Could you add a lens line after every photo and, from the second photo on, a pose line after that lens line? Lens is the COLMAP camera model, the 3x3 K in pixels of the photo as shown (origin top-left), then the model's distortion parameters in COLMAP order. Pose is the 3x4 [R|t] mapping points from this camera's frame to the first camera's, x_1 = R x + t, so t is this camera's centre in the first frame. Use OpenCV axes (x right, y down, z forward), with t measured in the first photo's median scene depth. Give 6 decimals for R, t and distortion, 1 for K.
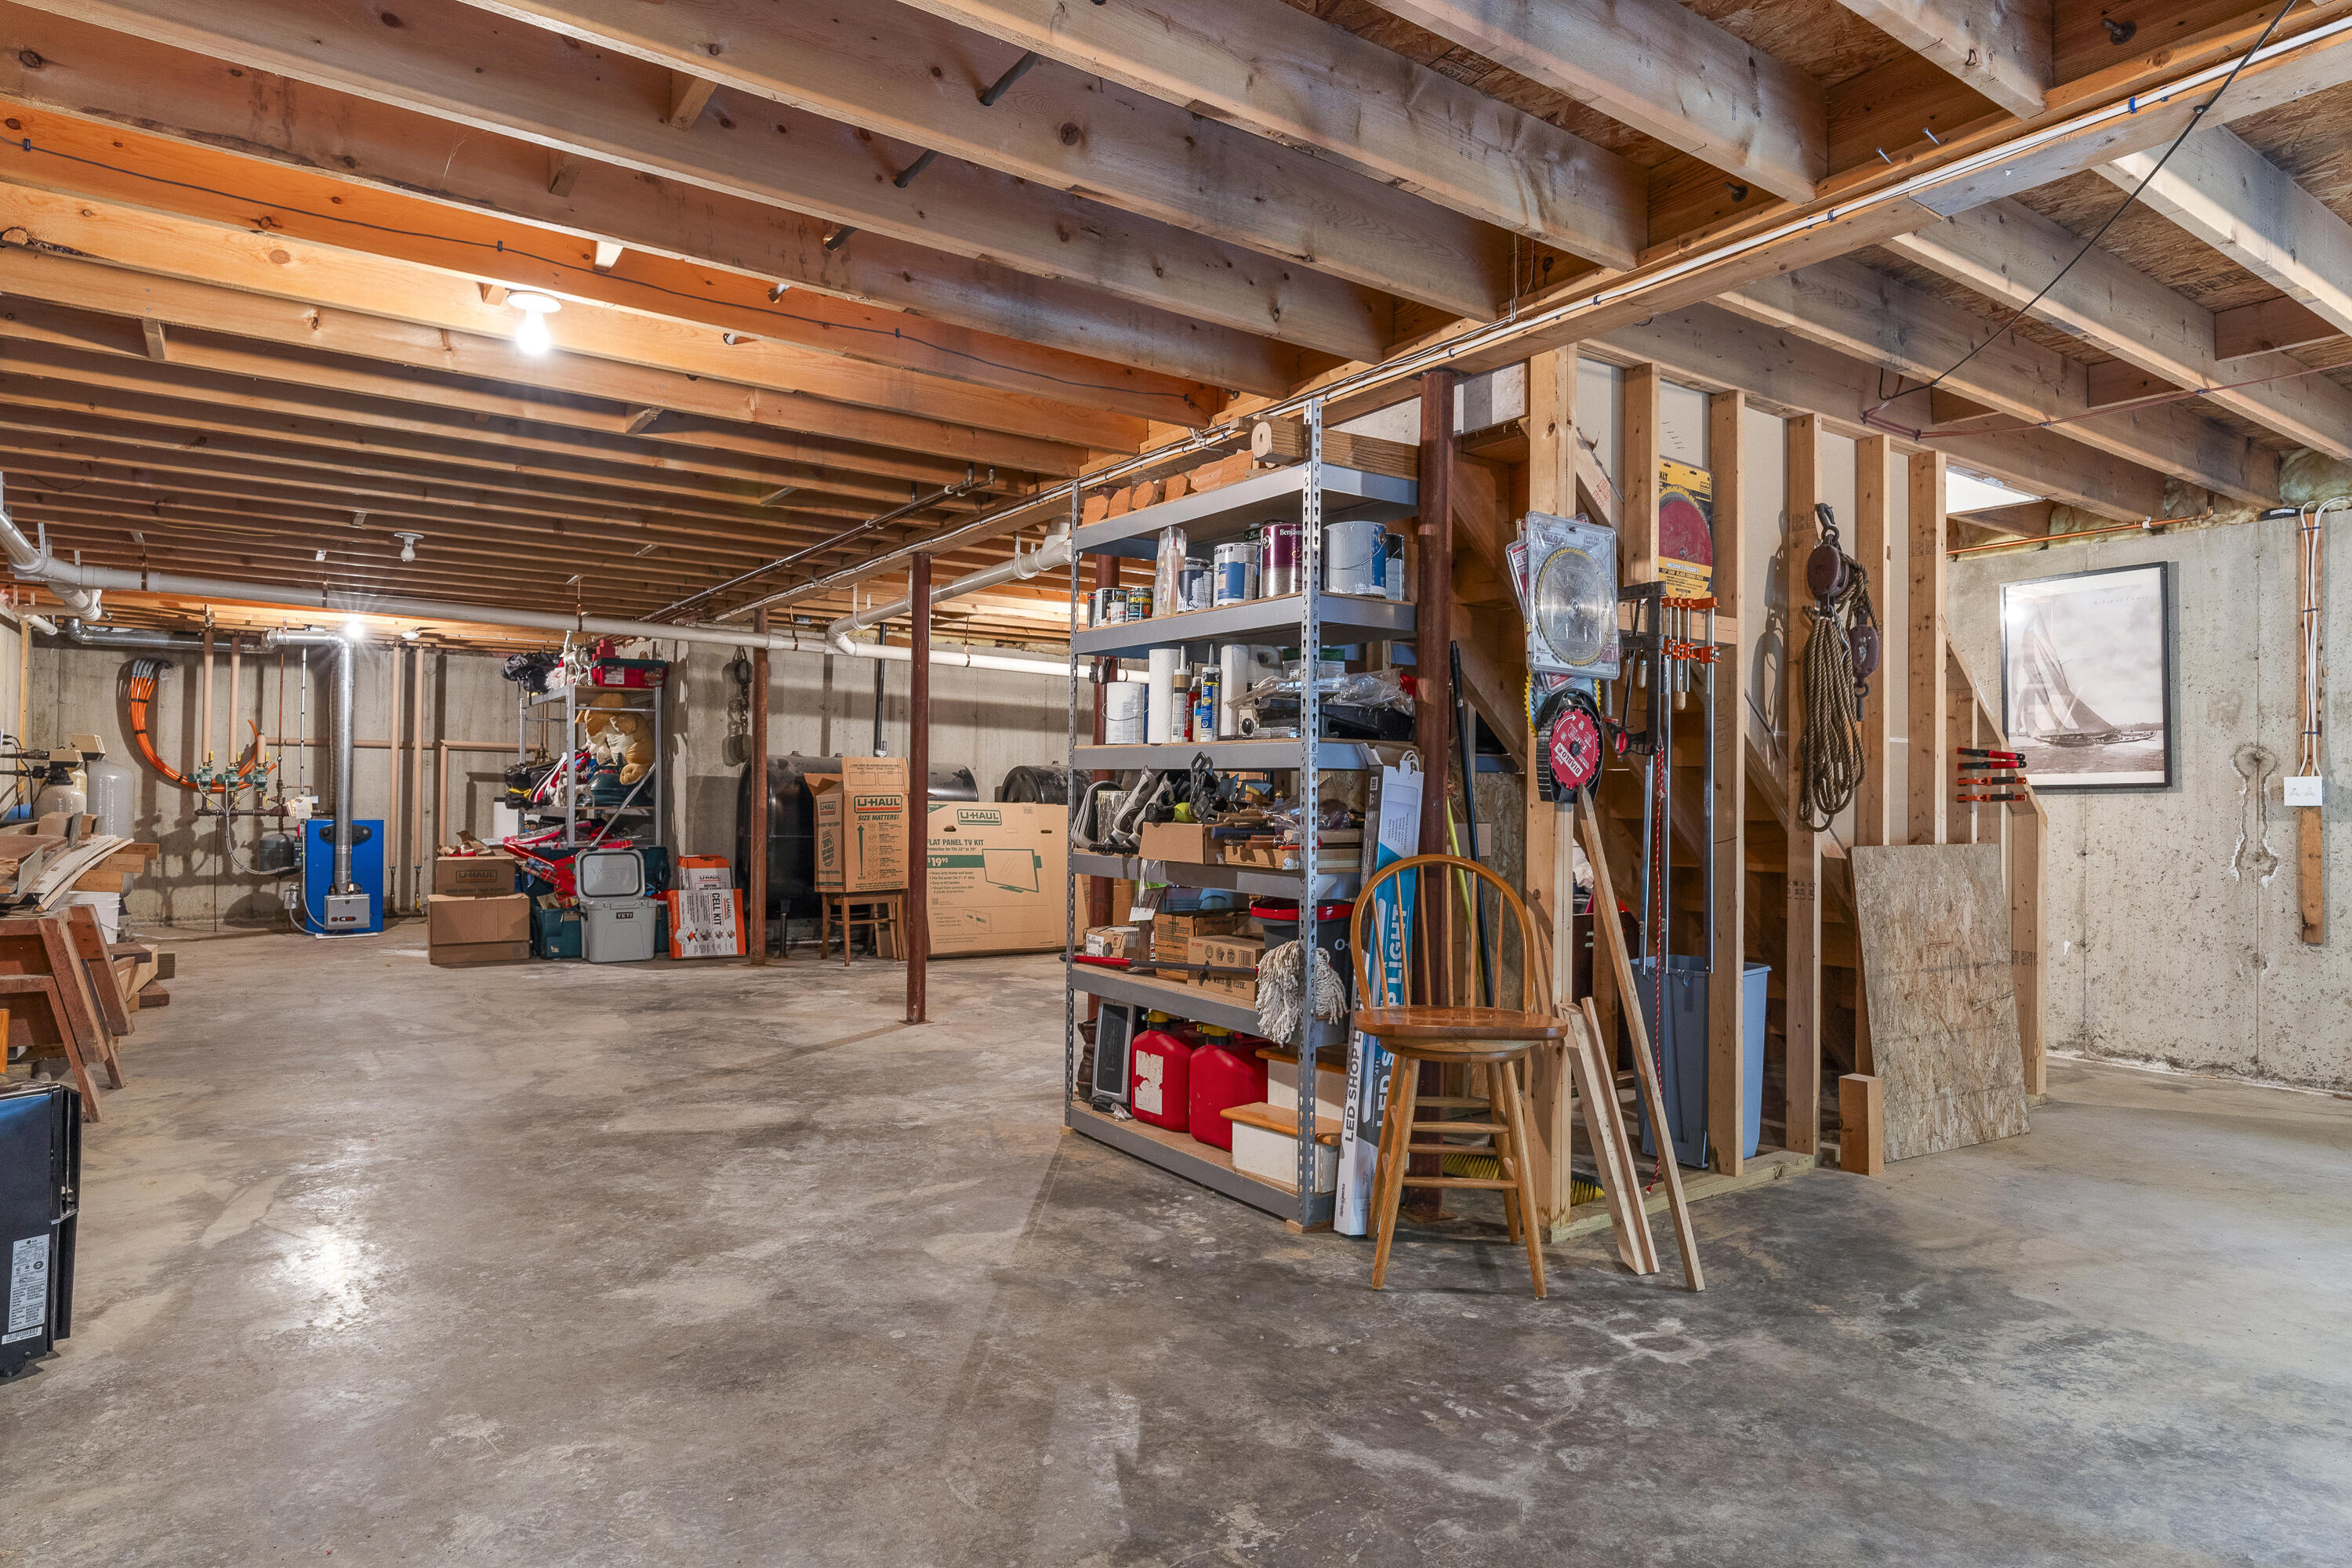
lens RADIAL K [[1346.5, 0, 1175.7], [0, 1346.5, 786.6], [0, 0, 1]] dist [0.000486, 0.000208]
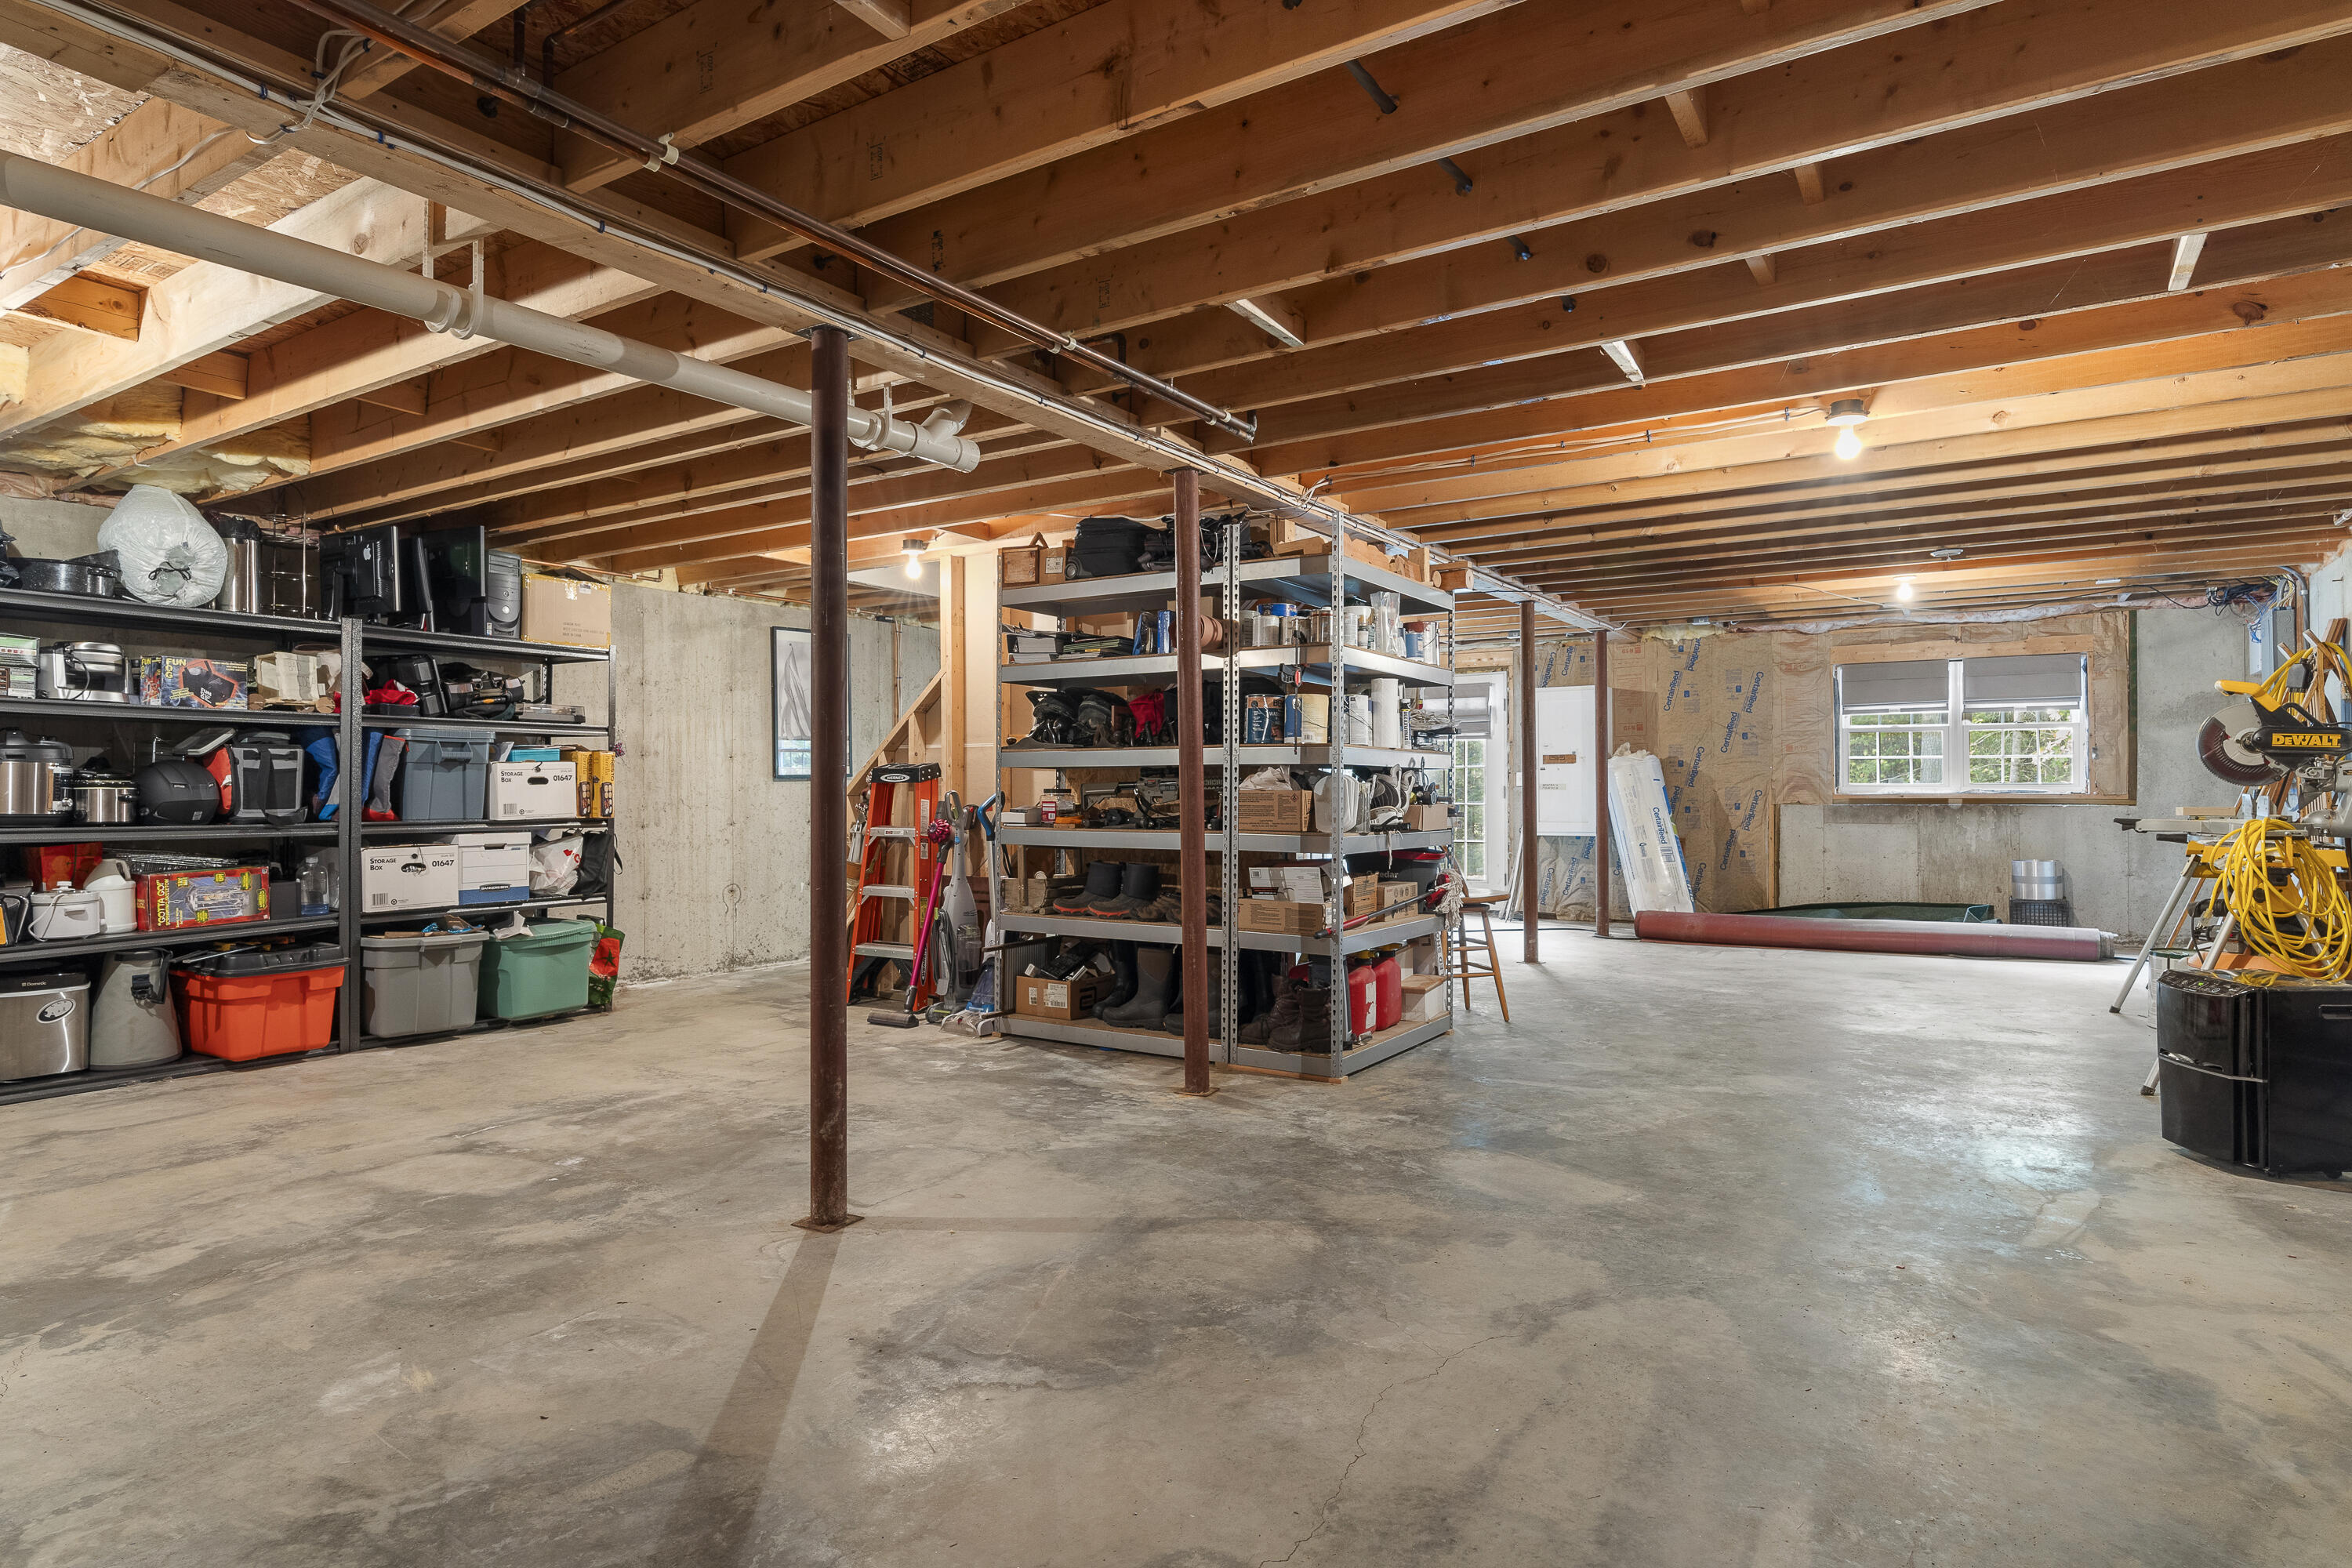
lens RADIAL K [[1284.5, 0, 1176.0], [0, 1284.5, 784.9], [0, 0, 1]] dist [0.002227, -0.000136]
pose [[-0.384182, -0.009144, 0.923212, -1.199022], [-0.013729, 0.999897, 0.004190, 0.002762], [-0.923155, -0.011065, -0.384268, 1.802455]]
